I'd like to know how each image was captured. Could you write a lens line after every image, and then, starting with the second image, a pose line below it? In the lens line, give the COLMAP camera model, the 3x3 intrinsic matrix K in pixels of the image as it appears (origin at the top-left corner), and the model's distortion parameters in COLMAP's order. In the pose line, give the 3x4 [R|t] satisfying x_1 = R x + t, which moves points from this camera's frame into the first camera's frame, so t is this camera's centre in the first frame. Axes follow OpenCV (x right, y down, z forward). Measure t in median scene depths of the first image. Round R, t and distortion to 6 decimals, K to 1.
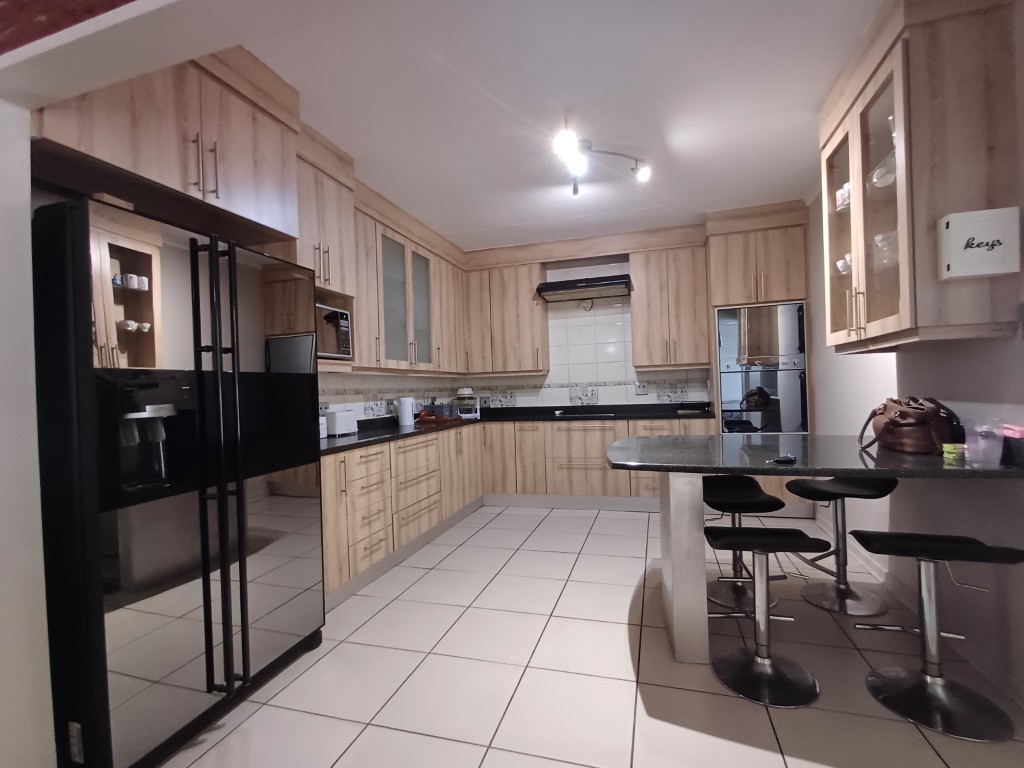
lens RADIAL K [[456.5, 0, 522.8], [0, 456.5, 390.5], [0, 0, 1]] dist [-0.016310, 0.002122]
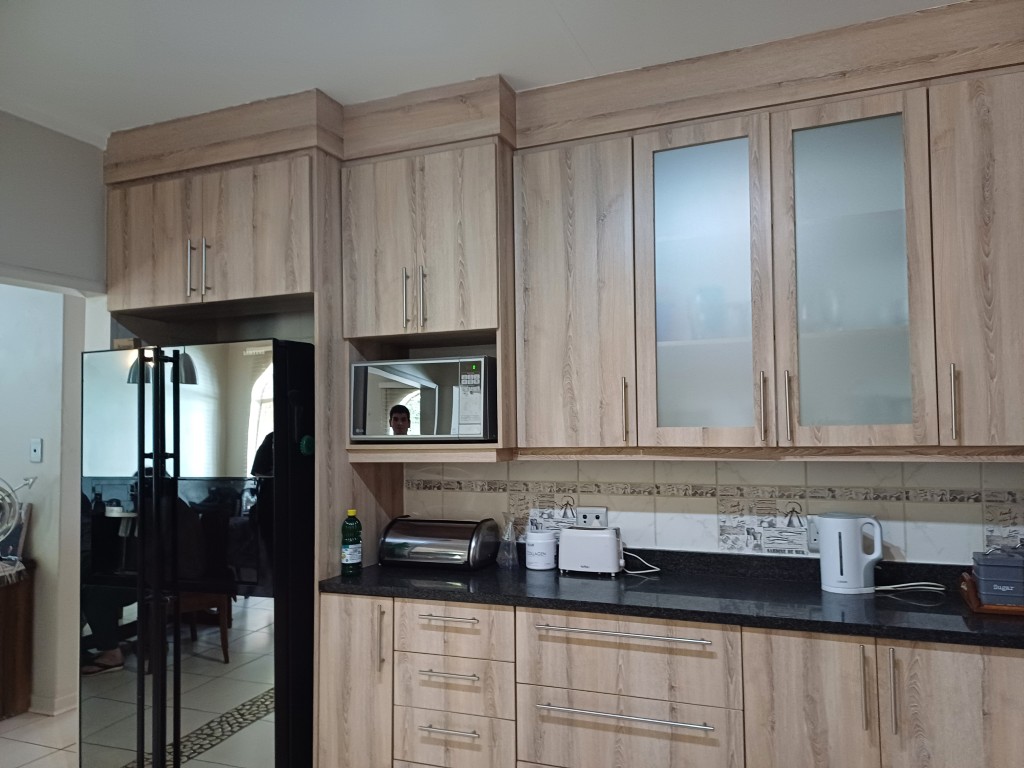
lens RADIAL K [[760.4, 0, 513.4], [0, 760.4, 394.5], [0, 0, 1]] dist [0.069399, -0.070468]
pose [[-0.096647, -0.012410, -0.995241, 0.430180], [0.012530, 0.999828, -0.013684, -0.085758], [0.995240, -0.013792, -0.096475, 0.864117]]
